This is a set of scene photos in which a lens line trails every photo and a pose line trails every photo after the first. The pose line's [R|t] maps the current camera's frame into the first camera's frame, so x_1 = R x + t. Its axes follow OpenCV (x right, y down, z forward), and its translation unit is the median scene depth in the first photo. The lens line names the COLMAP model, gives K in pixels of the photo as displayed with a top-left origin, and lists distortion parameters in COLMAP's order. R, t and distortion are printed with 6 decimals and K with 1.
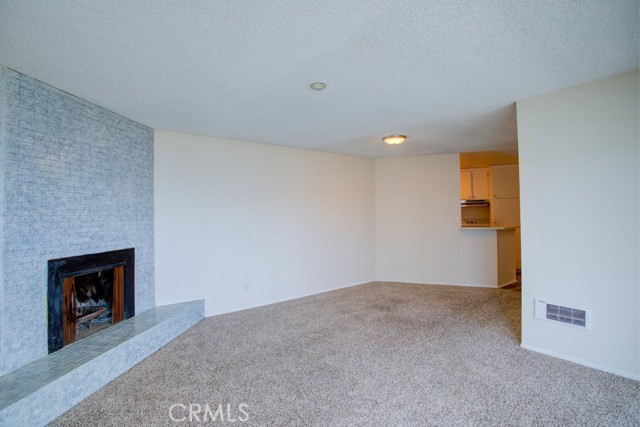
lens RADIAL K [[309.7, 0, 319.7], [0, 309.7, 210.2], [0, 0, 1]] dist [-0.068554, 0.024005]
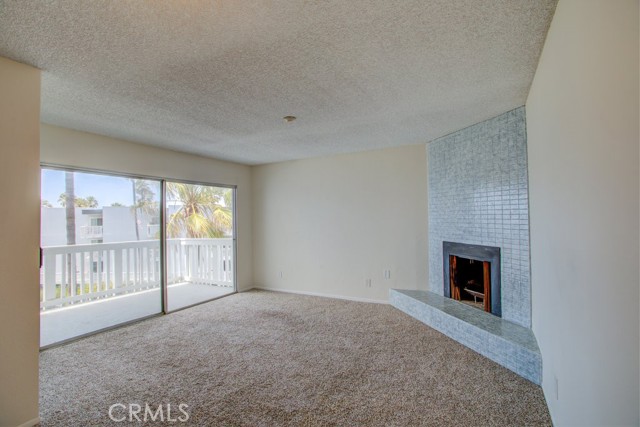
lens RADIAL K [[309.7, 0, 319.7], [0, 309.7, 210.2], [0, 0, 1]] dist [-0.068554, 0.024005]
pose [[-0.919599, 0.027332, -0.391906, 0.294864], [0.041689, 0.998733, -0.028170, 0.008059], [0.390640, -0.042243, -0.919574, 1.668319]]
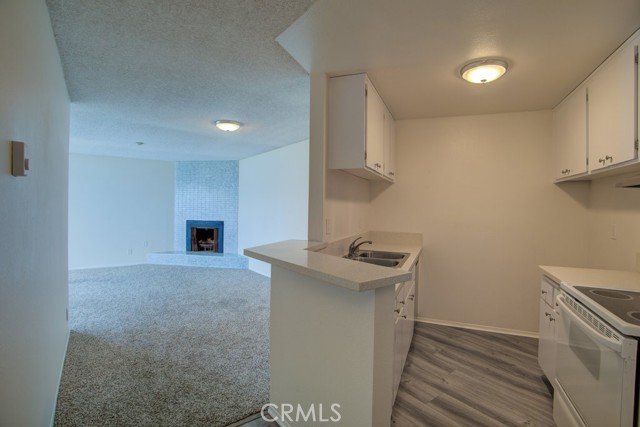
lens RADIAL K [[309.7, 0, 319.7], [0, 309.7, 210.2], [0, 0, 1]] dist [-0.068554, 0.024005]
pose [[-0.007302, 0.028277, -0.999573, 1.530704], [0.002795, 0.999597, 0.028257, -0.011391], [0.999969, -0.002587, -0.007378, 1.685097]]
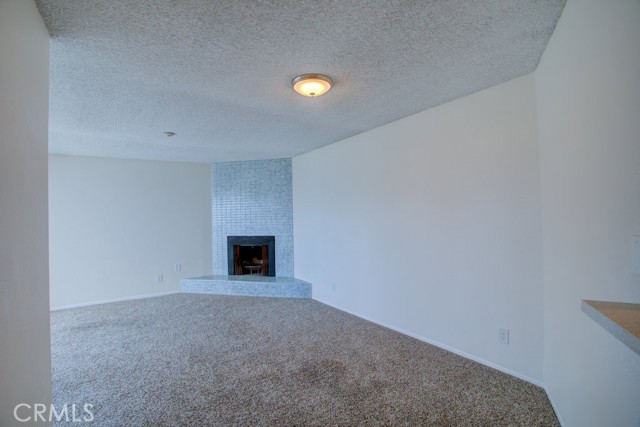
lens RADIAL K [[309.7, 0, 319.7], [0, 309.7, 210.2], [0, 0, 1]] dist [-0.068554, 0.024005]
pose [[-0.077803, 0.006652, -0.996947, 1.058542], [0.040281, 0.999182, 0.003524, -0.013132], [0.996155, -0.039884, -0.078007, 1.382022]]
